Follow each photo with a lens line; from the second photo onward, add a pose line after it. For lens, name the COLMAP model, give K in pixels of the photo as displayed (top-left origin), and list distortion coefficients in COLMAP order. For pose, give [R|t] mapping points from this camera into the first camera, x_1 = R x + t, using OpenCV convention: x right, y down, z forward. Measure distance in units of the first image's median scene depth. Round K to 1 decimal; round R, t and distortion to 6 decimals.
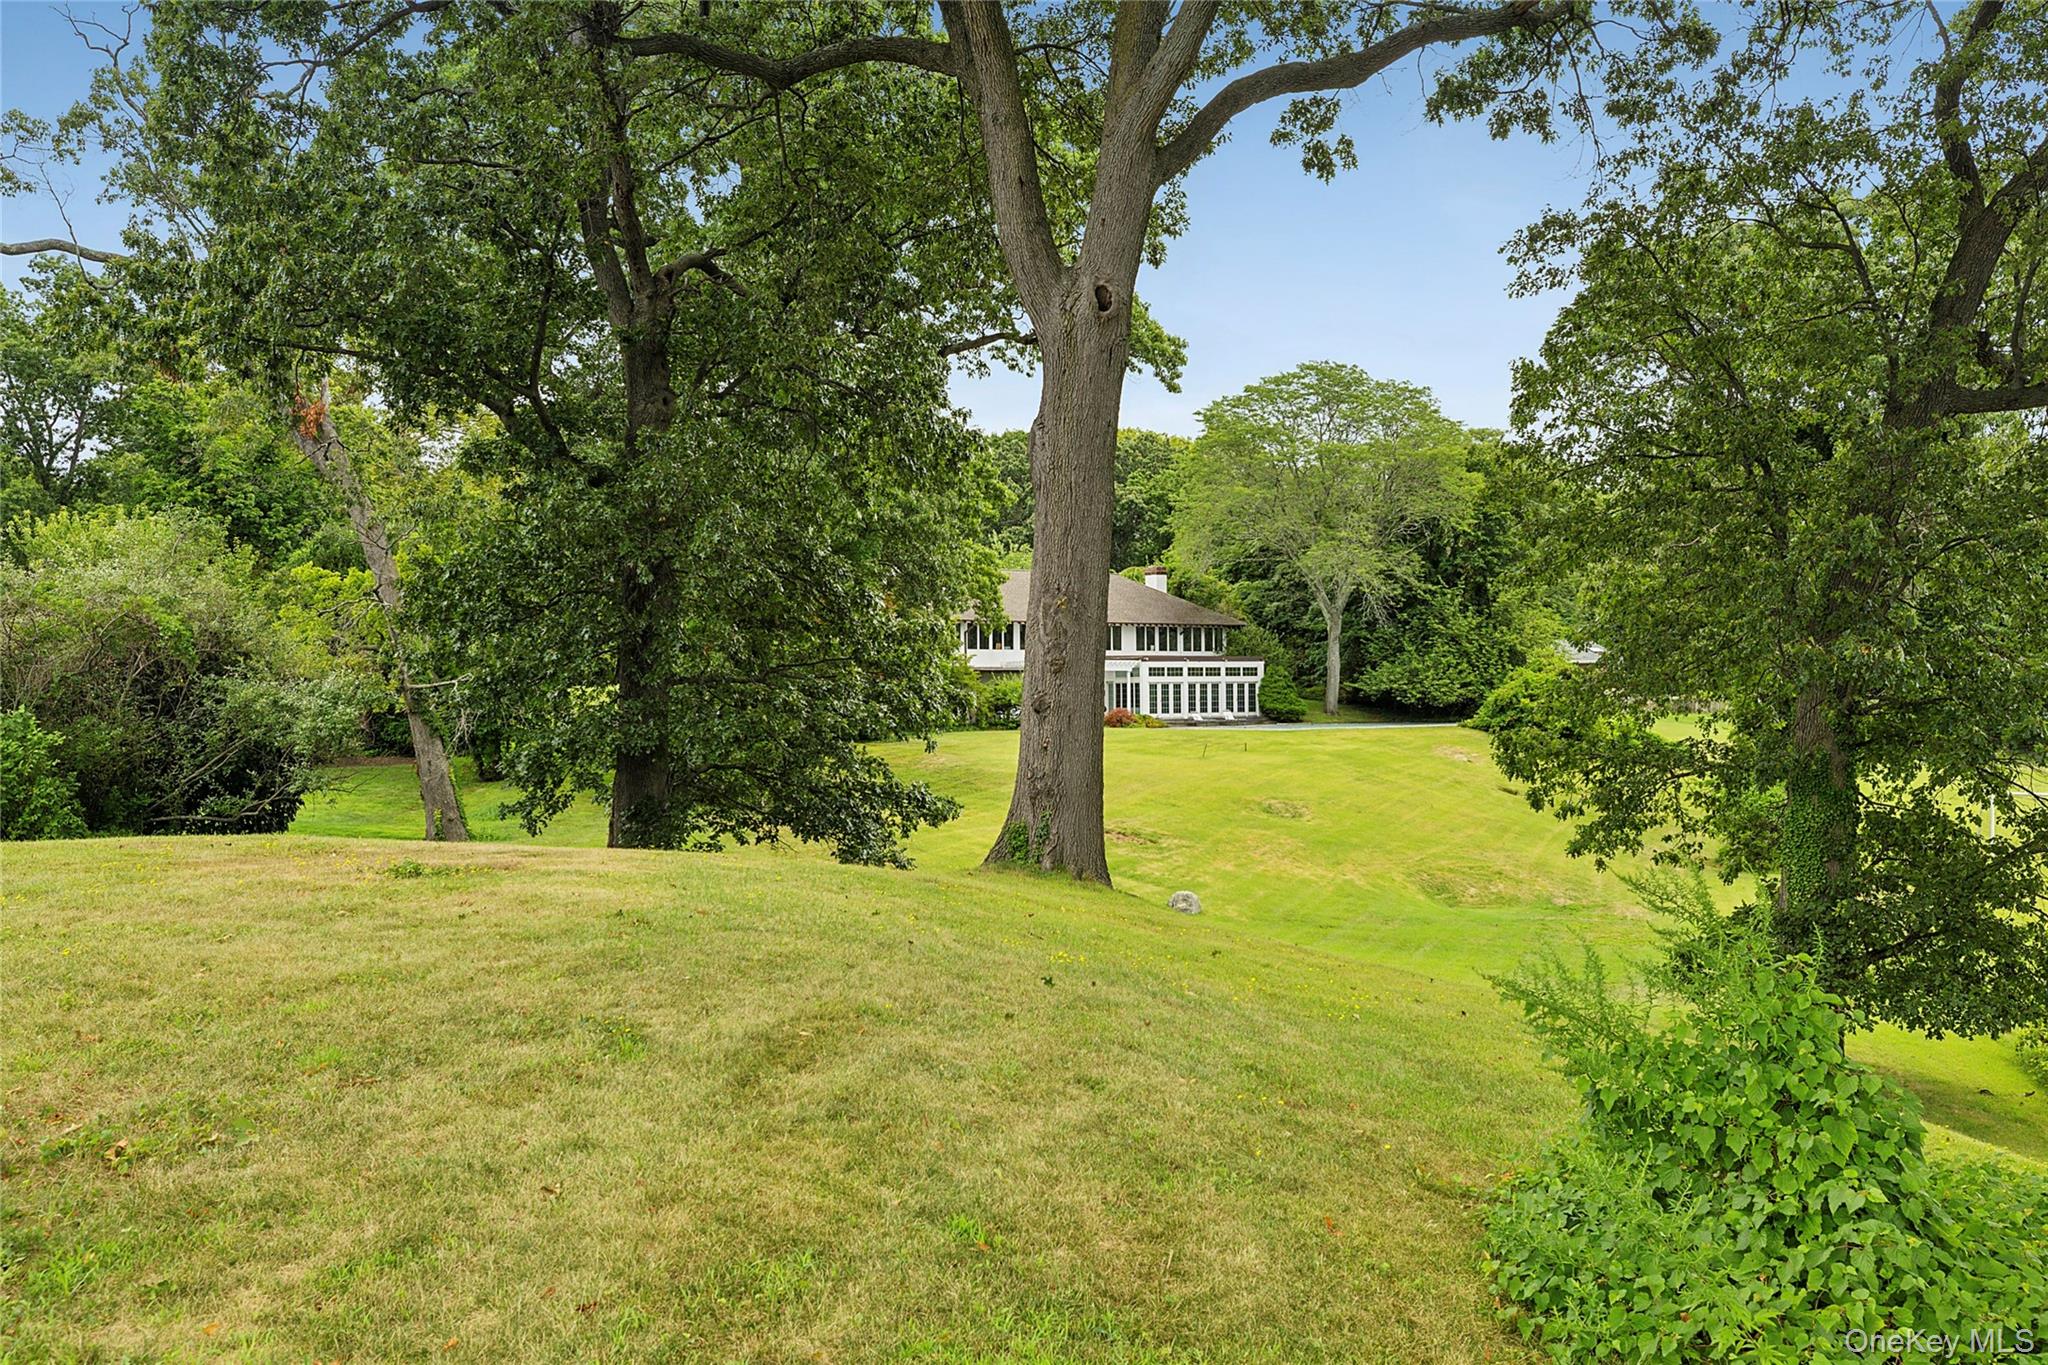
lens RADIAL K [[1655.2, 0, 1025.2], [0, 1655.2, 683.4], [0, 0, 1]] dist [-0.000984, -0.000012]
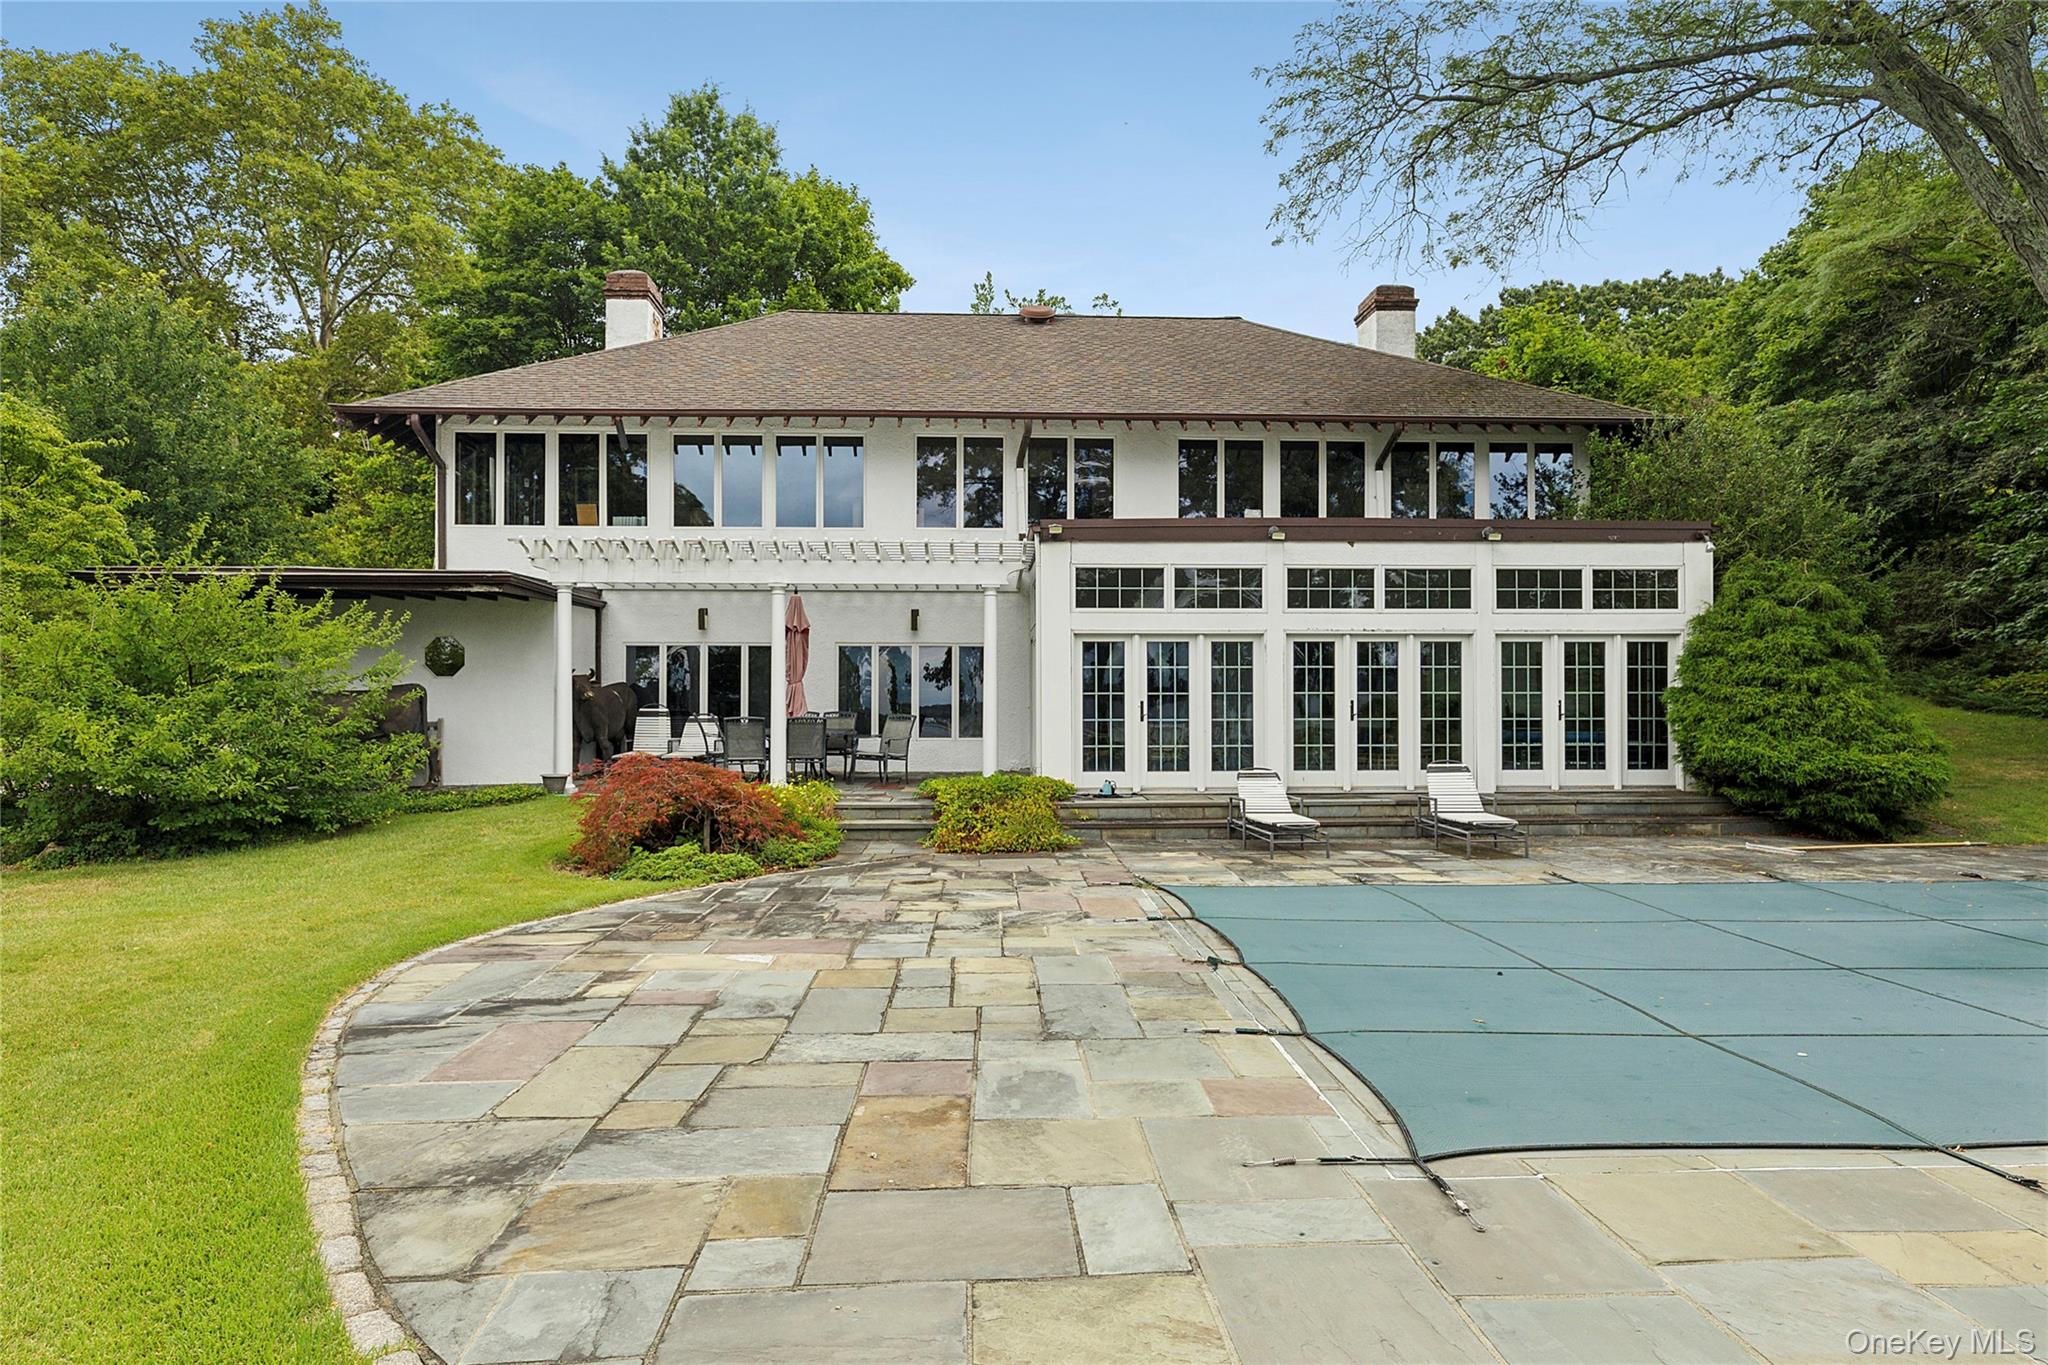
lens RADIAL K [[1231.4, 0, 1021.6], [0, 1231.4, 683.6], [0, 0, 1]] dist [0.001798, -0.000153]
pose [[0.882713, 0.002422, -0.469906, 0.142578], [-0.004241, 0.999987, -0.002813, 0.006524], [0.469893, 0.004476, 0.882712, 0.823861]]
